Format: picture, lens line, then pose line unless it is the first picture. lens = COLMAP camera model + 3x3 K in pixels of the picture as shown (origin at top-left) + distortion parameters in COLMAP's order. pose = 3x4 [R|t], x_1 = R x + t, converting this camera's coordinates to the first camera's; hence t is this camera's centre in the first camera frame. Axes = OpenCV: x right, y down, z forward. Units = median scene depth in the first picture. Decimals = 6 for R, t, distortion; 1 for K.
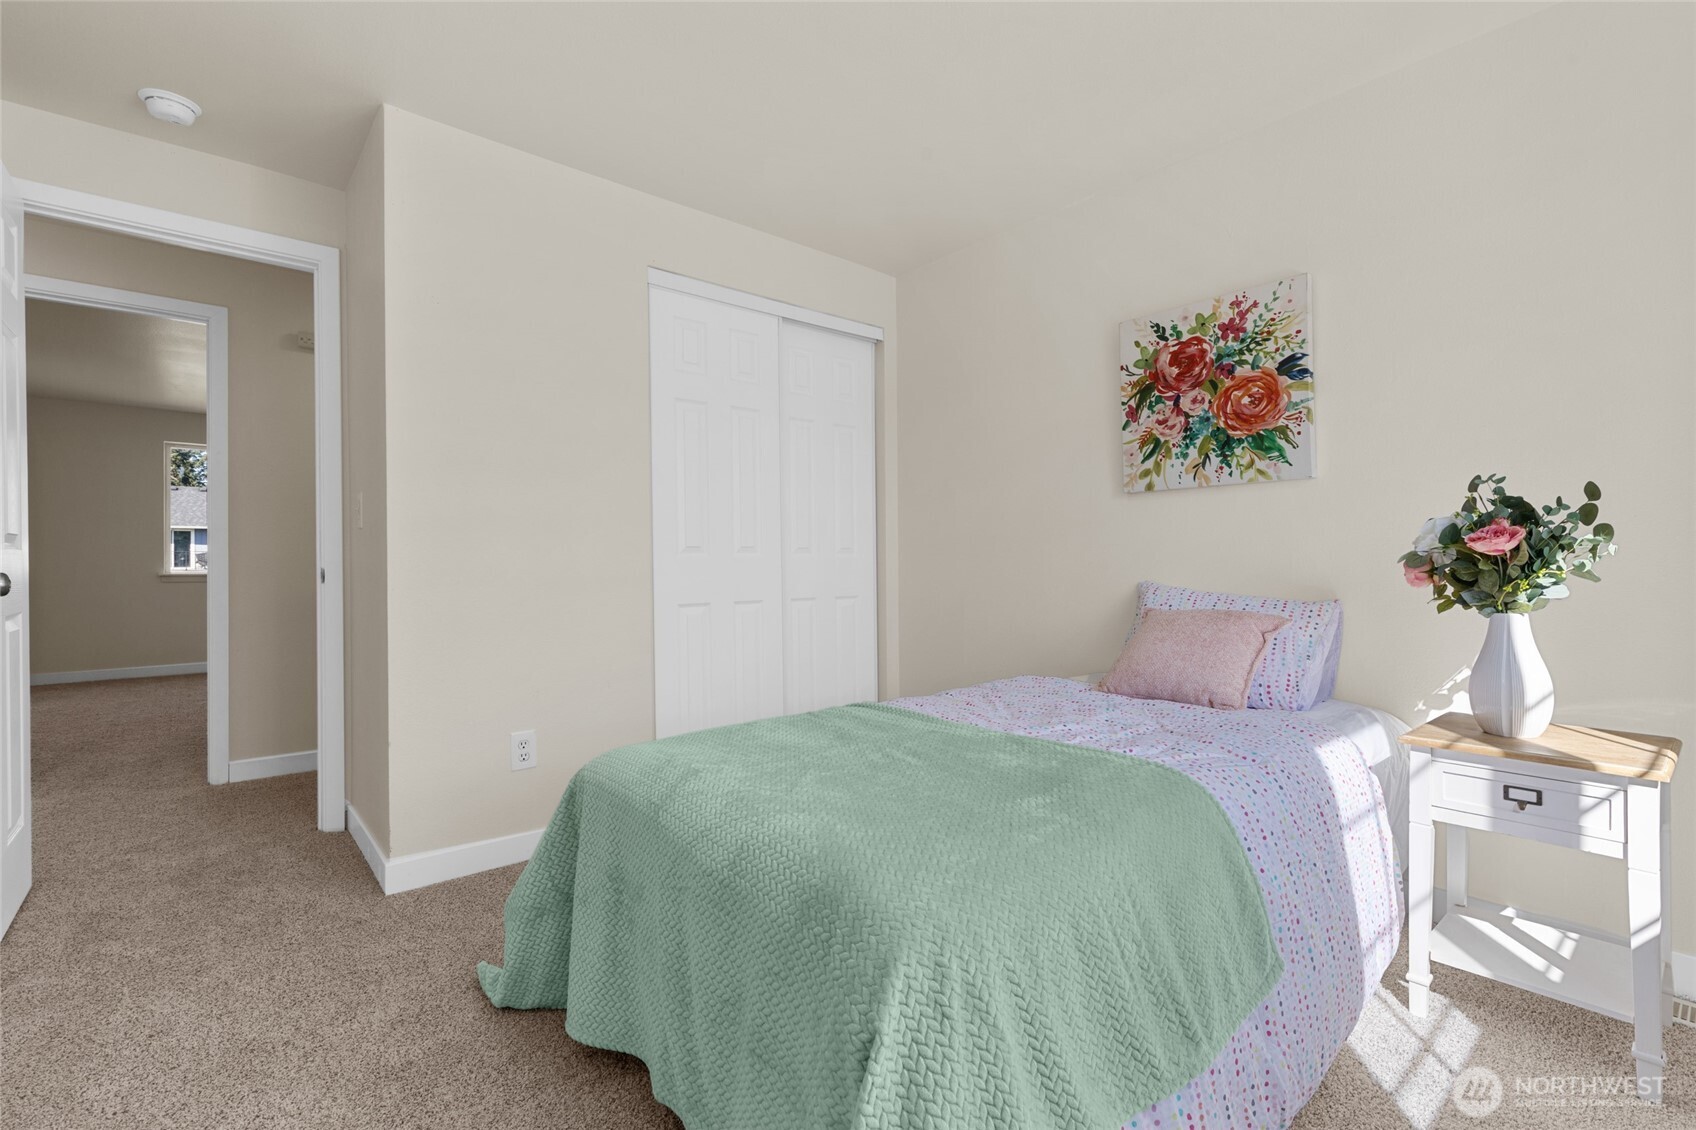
lens RADIAL K [[756.6, 0, 847.5], [0, 756.6, 567.2], [0, 0, 1]] dist [-0.002220, -0.000148]
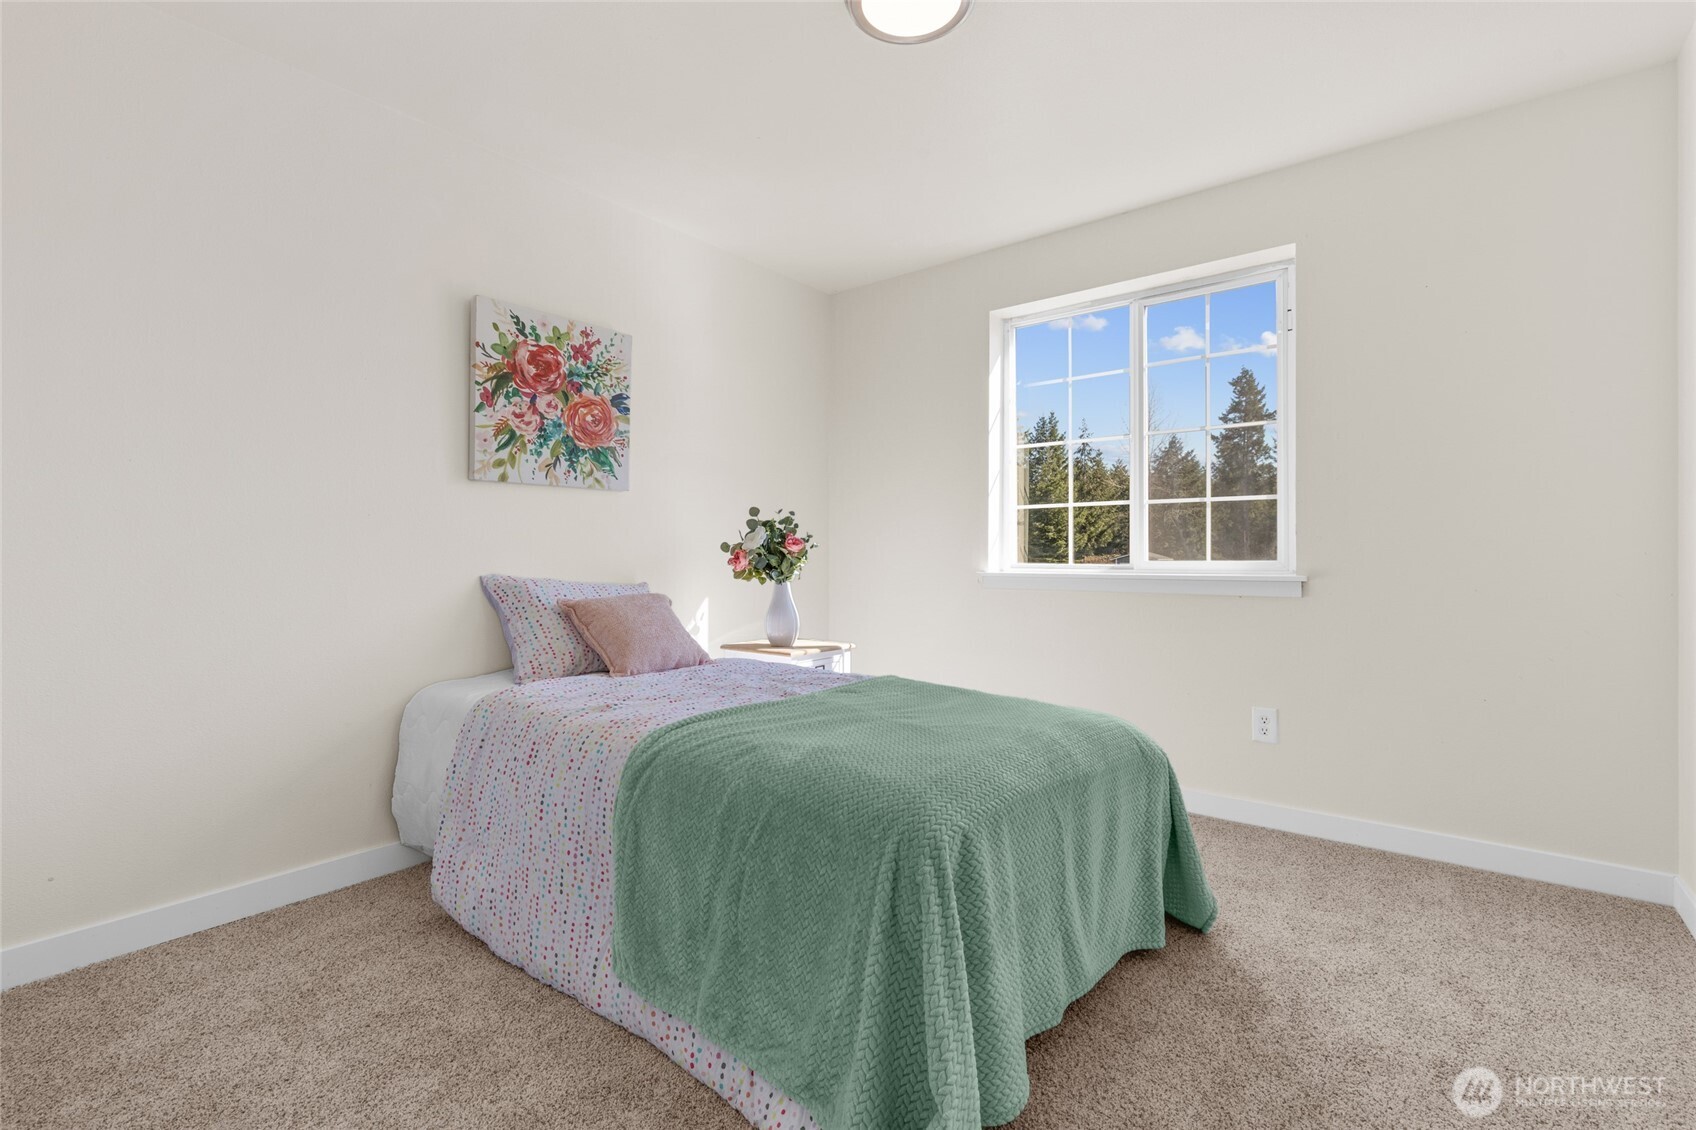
lens RADIAL K [[756.6, 0, 851.1], [0, 756.6, 559.0], [0, 0, 1]] dist [-0.002220, -0.000148]
pose [[-0.203948, -0.004687, 0.978971, -0.687588], [0.002683, 0.999982, 0.005347, -0.005049], [-0.978978, 0.003717, -0.203932, 0.802775]]
